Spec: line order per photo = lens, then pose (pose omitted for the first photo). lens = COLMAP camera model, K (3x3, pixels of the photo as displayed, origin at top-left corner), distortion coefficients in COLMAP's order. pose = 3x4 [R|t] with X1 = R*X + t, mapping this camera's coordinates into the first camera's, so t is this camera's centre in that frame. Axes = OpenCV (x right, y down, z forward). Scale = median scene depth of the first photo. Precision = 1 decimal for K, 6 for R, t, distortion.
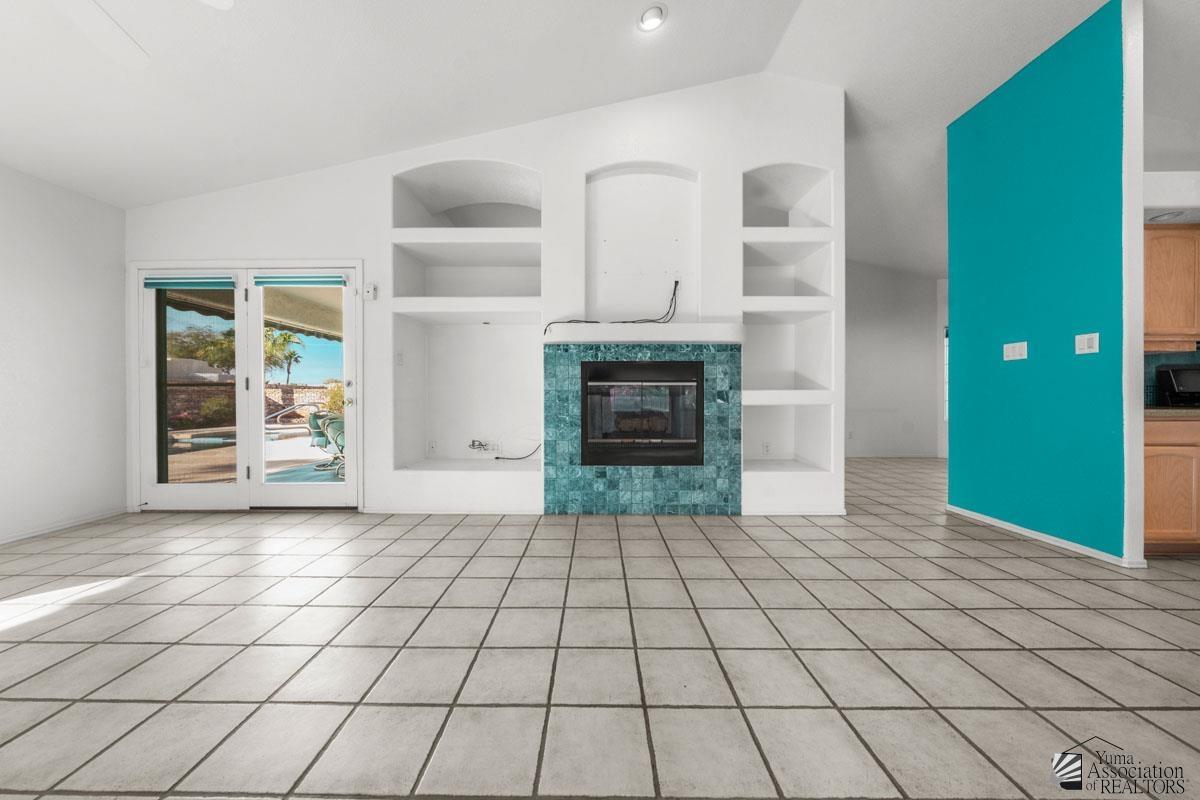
lens RADIAL K [[417.0, 0, 599.3], [0, 417.0, 391.6], [0, 0, 1]] dist [-0.002575, -0.000038]
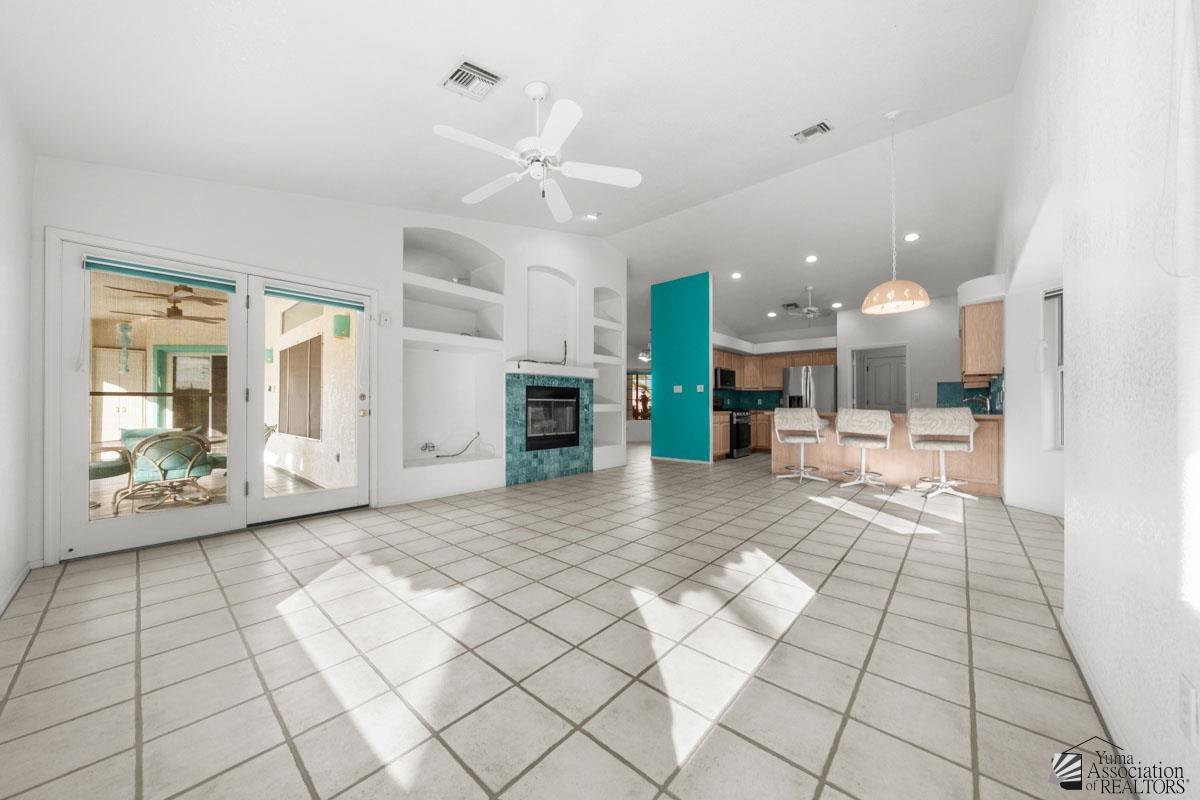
lens RADIAL K [[417.0, 0, 594.2], [0, 417.0, 400.9], [0, 0, 1]] dist [-0.002575, -0.000038]
pose [[0.654623, 0.009712, 0.755894, -1.065700], [-0.005642, 0.999952, -0.007962, -0.002703], [-0.755935, 0.000948, 0.654646, -0.226351]]
